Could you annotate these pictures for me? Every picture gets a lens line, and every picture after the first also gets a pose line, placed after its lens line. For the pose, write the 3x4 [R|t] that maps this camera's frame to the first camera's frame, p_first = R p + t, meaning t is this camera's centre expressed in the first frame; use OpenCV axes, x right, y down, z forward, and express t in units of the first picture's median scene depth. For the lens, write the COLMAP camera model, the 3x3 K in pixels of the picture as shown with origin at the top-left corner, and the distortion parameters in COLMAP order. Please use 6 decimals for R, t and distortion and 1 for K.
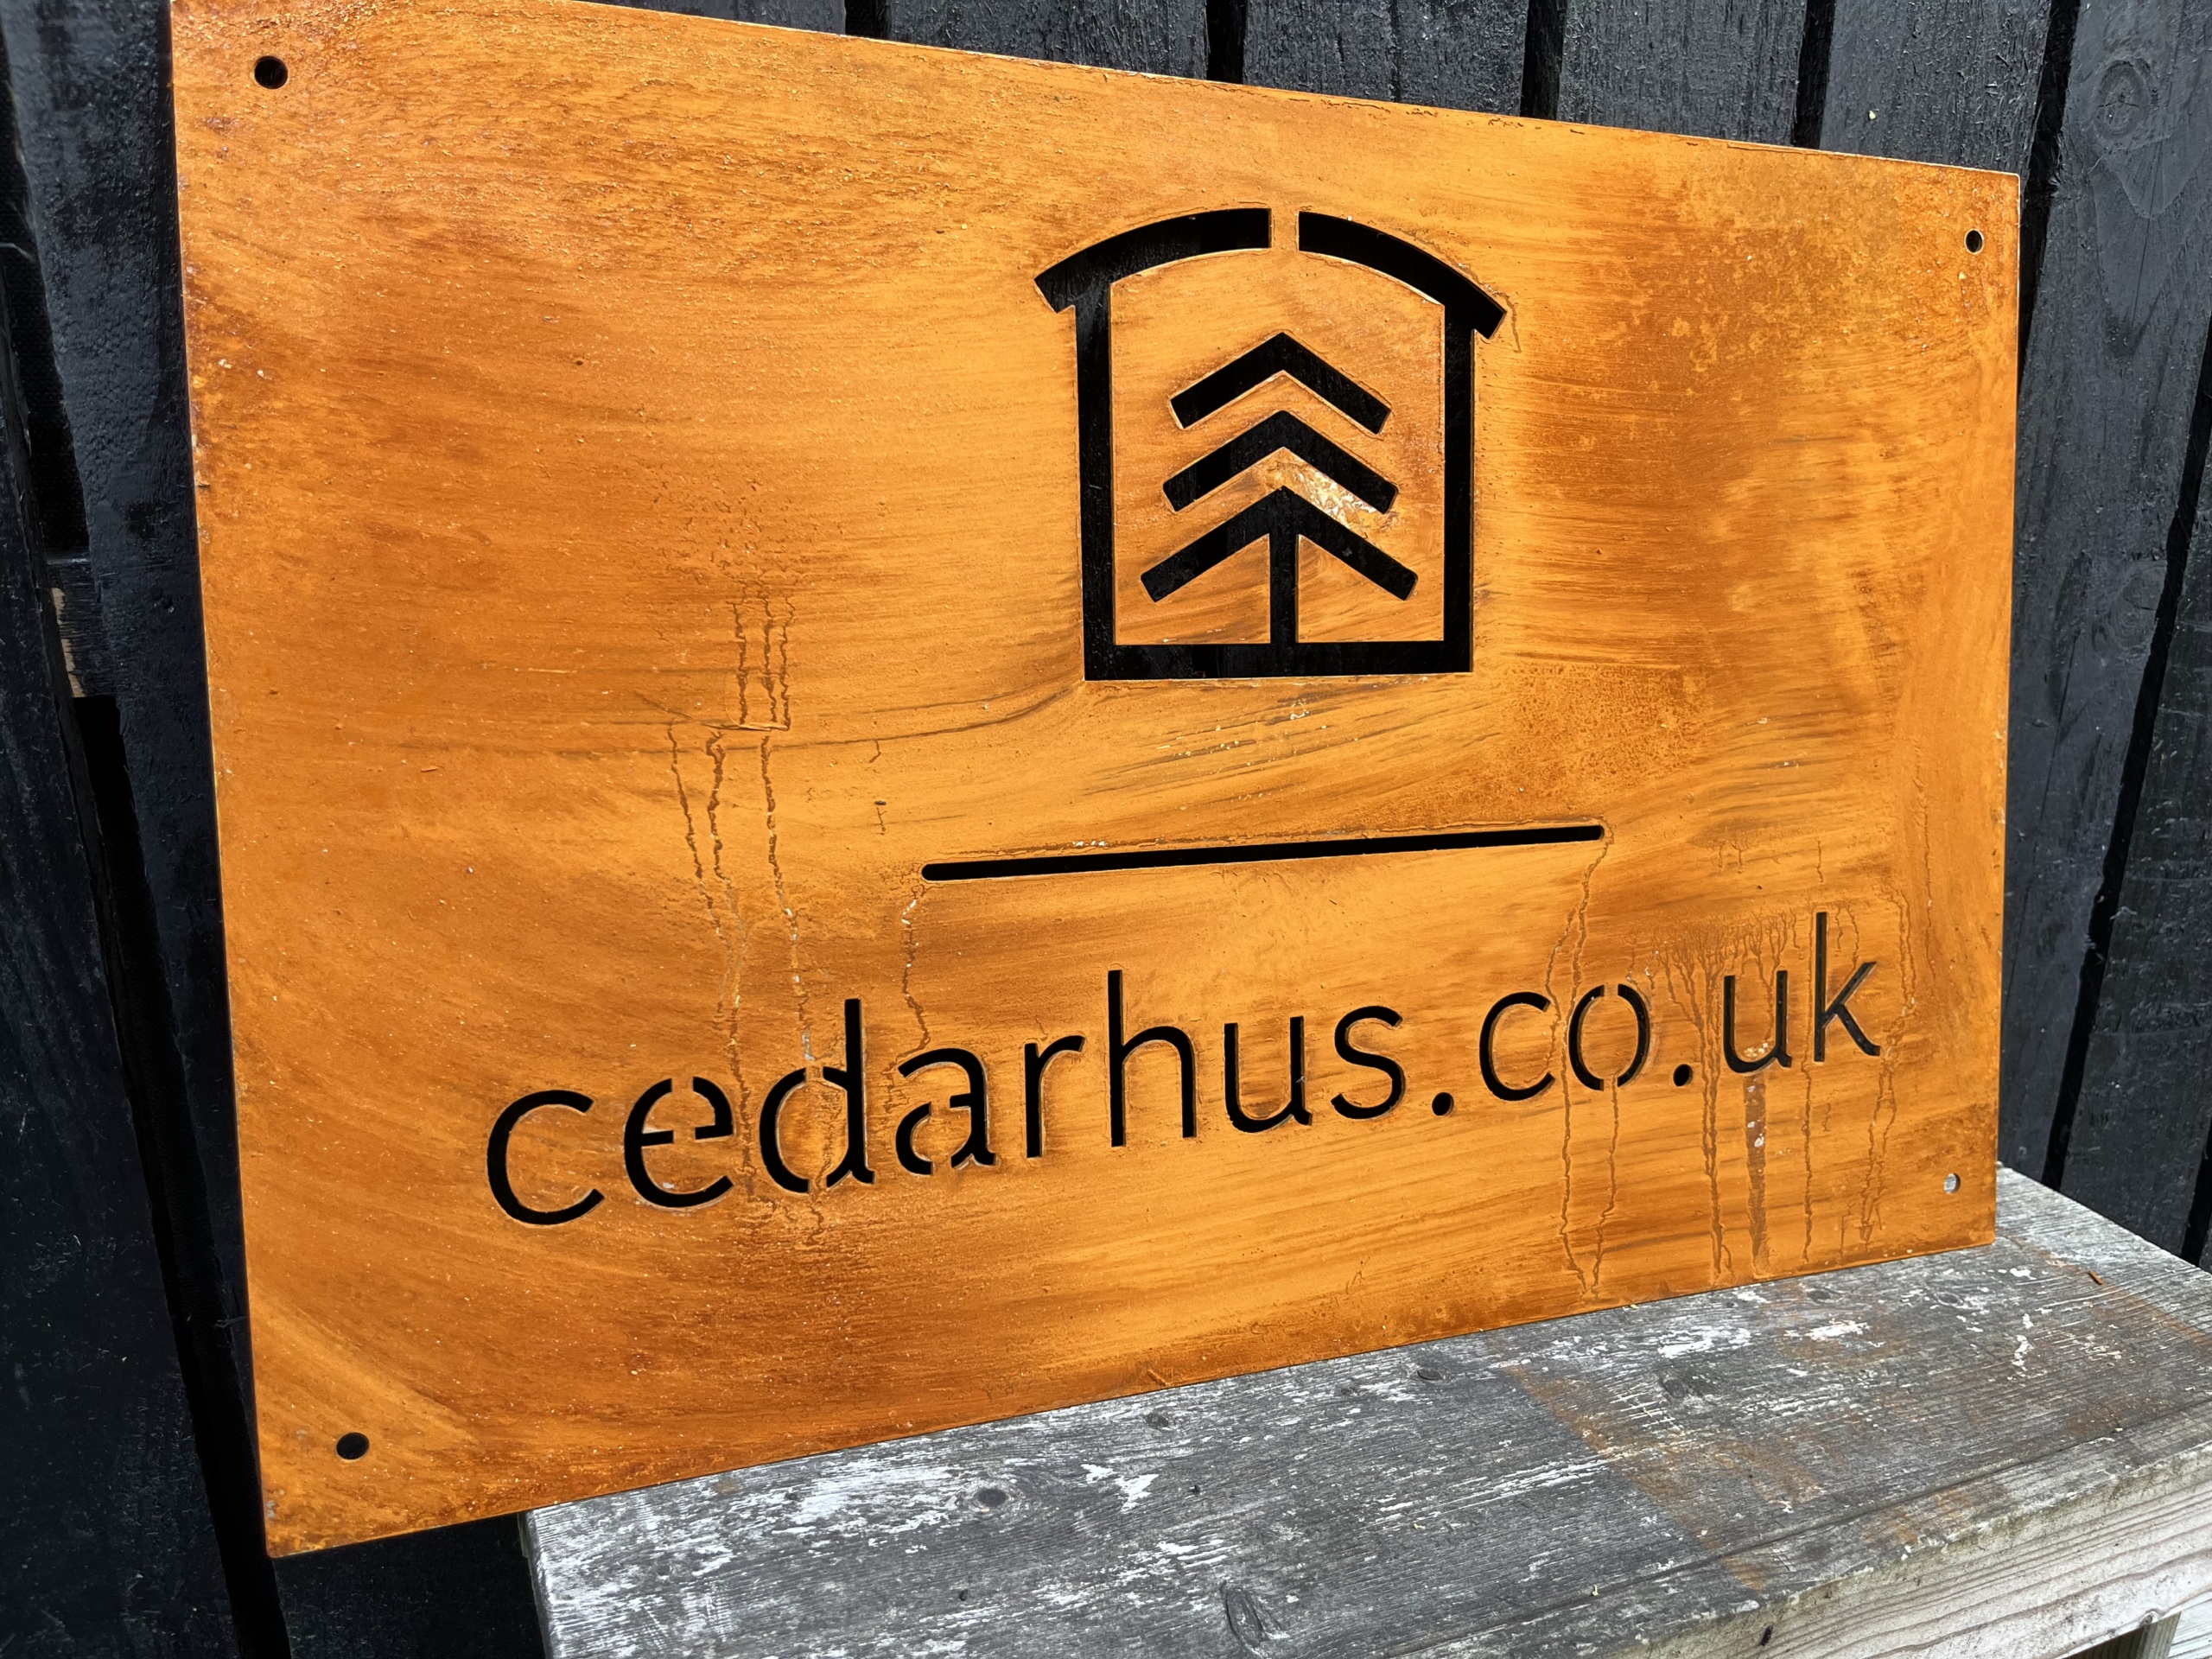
lens RADIAL K [[1683.1, 0, 1106.0], [0, 1683.1, 829.5], [0, 0, 1]] dist [0.051654, -0.079024]
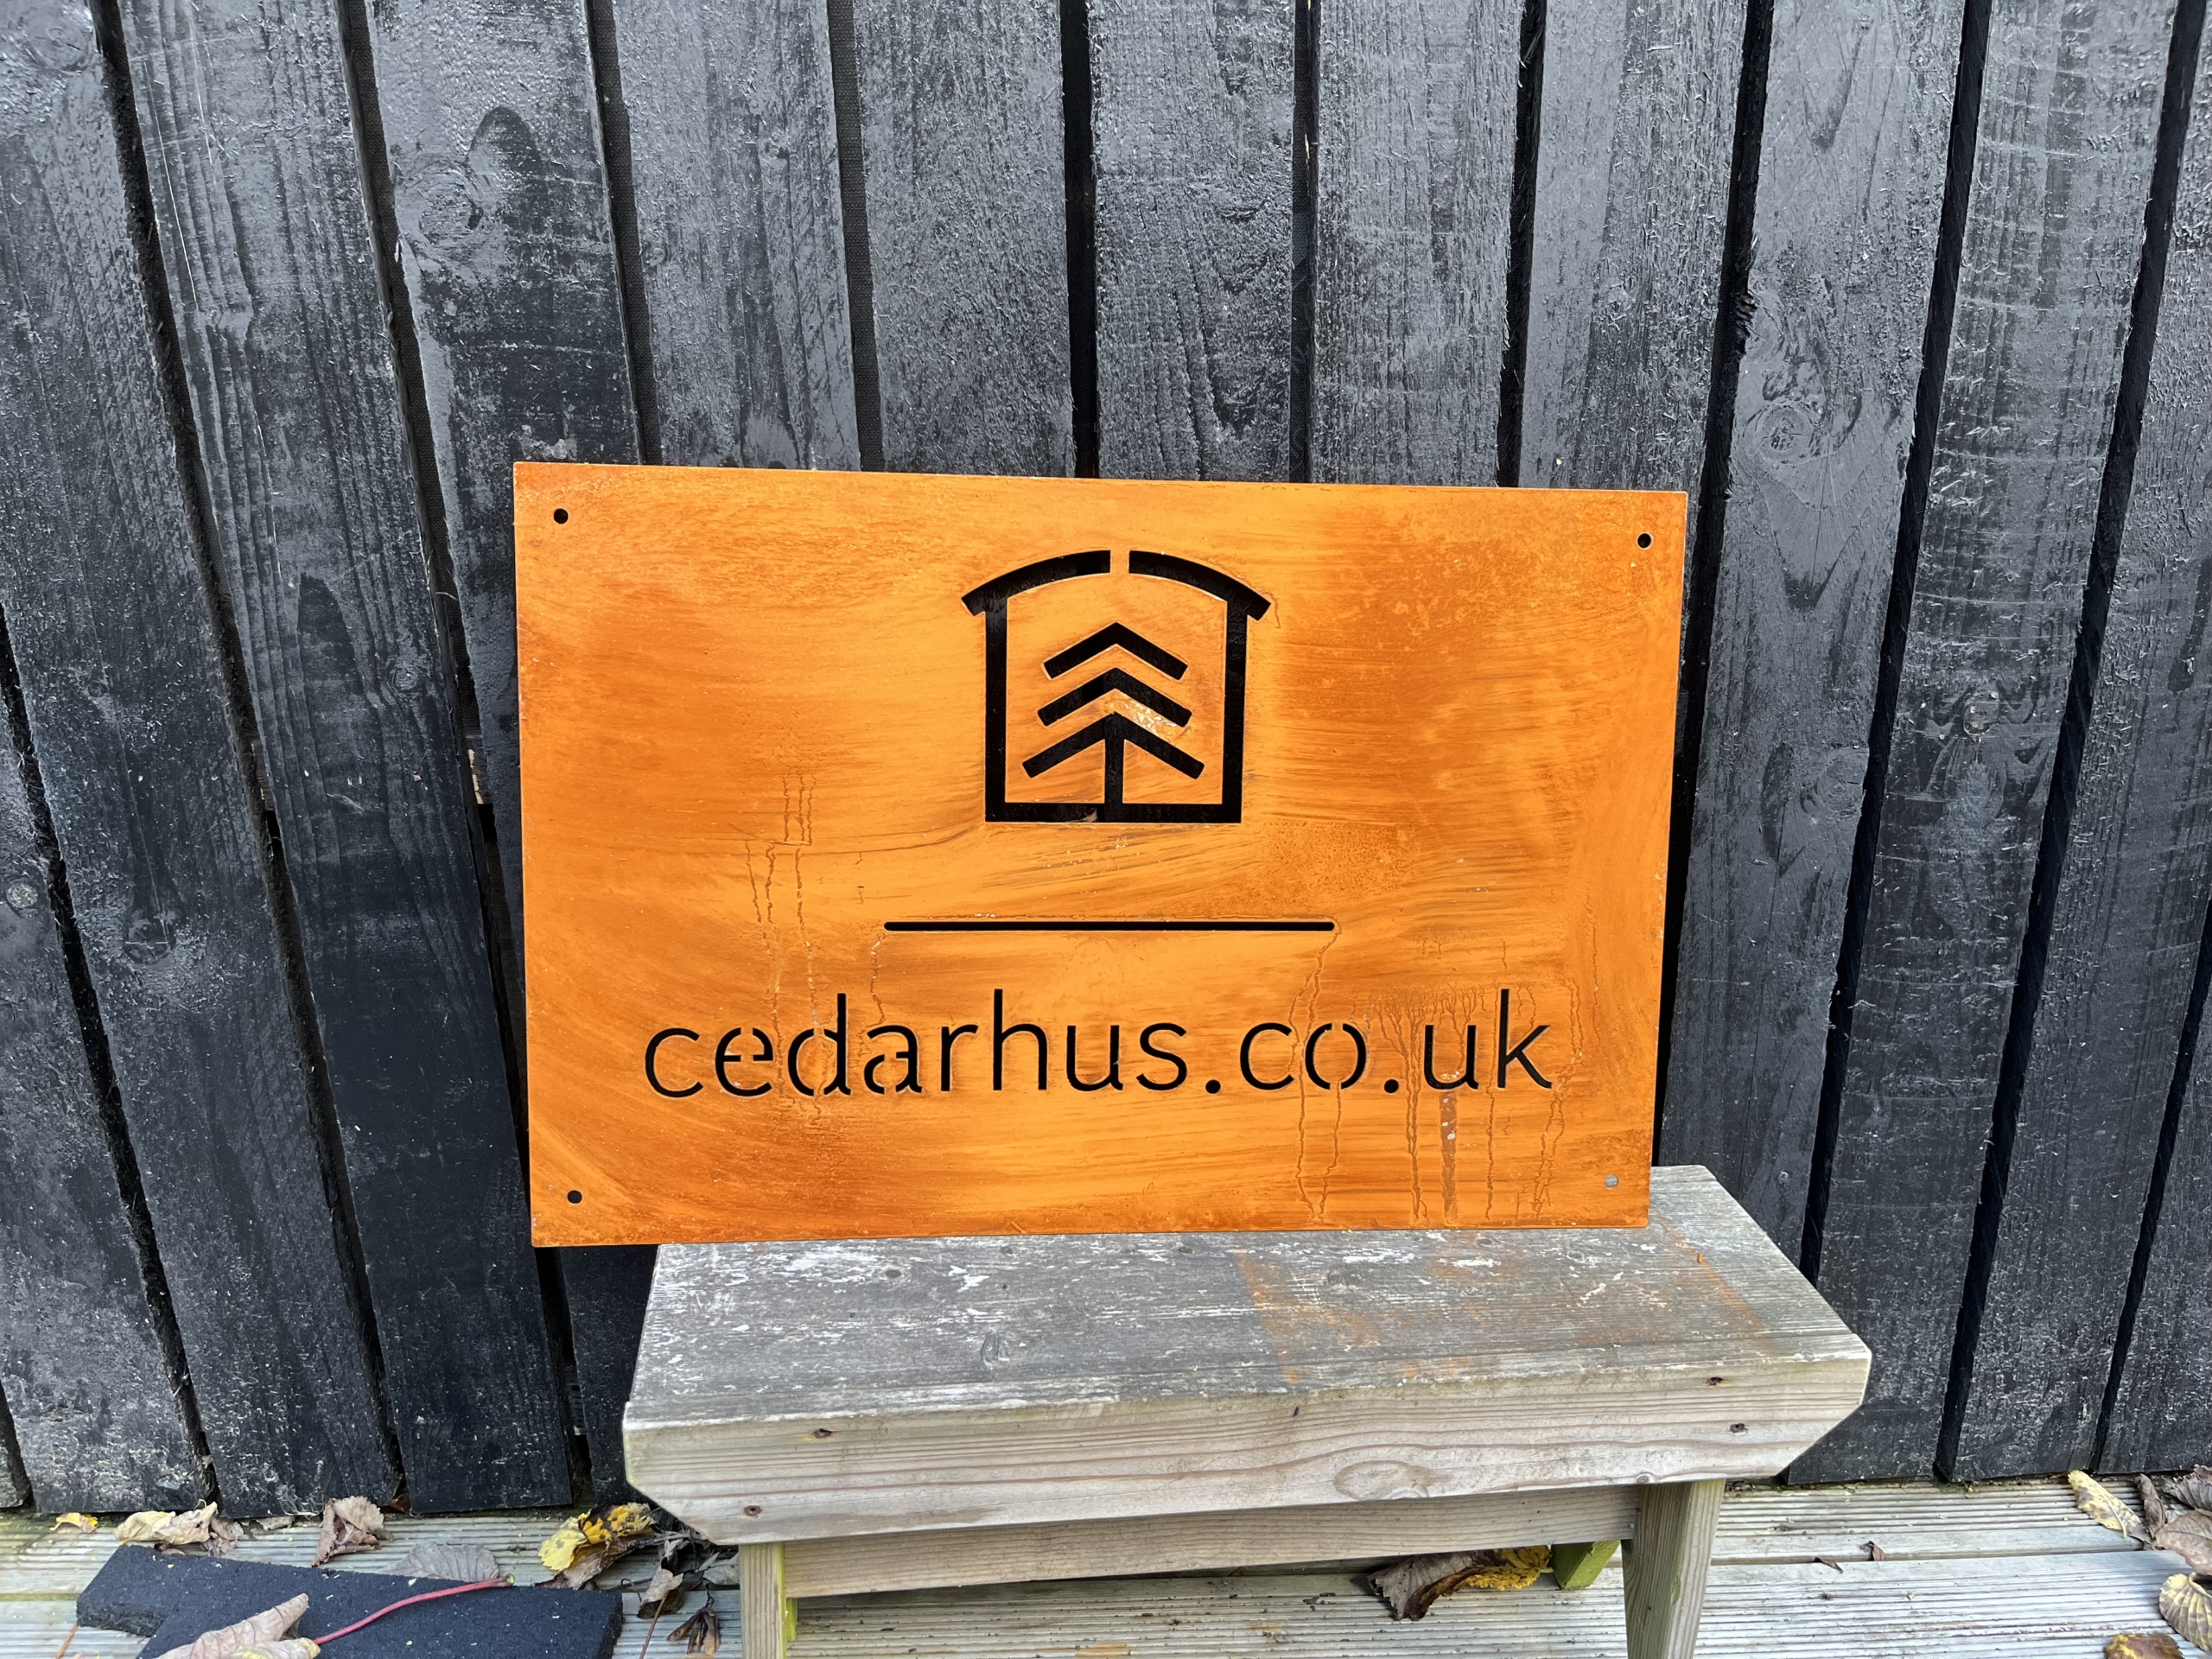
lens RADIAL K [[1632.7, 0, 1106.0], [0, 1632.7, 829.5], [0, 0, 1]] dist [0.122299, -0.348401]
pose [[0.961521, 0.065285, -0.266861, 0.541805], [-0.058534, 0.997734, 0.033182, -0.139941], [0.268423, -0.016285, 0.963163, -0.577658]]
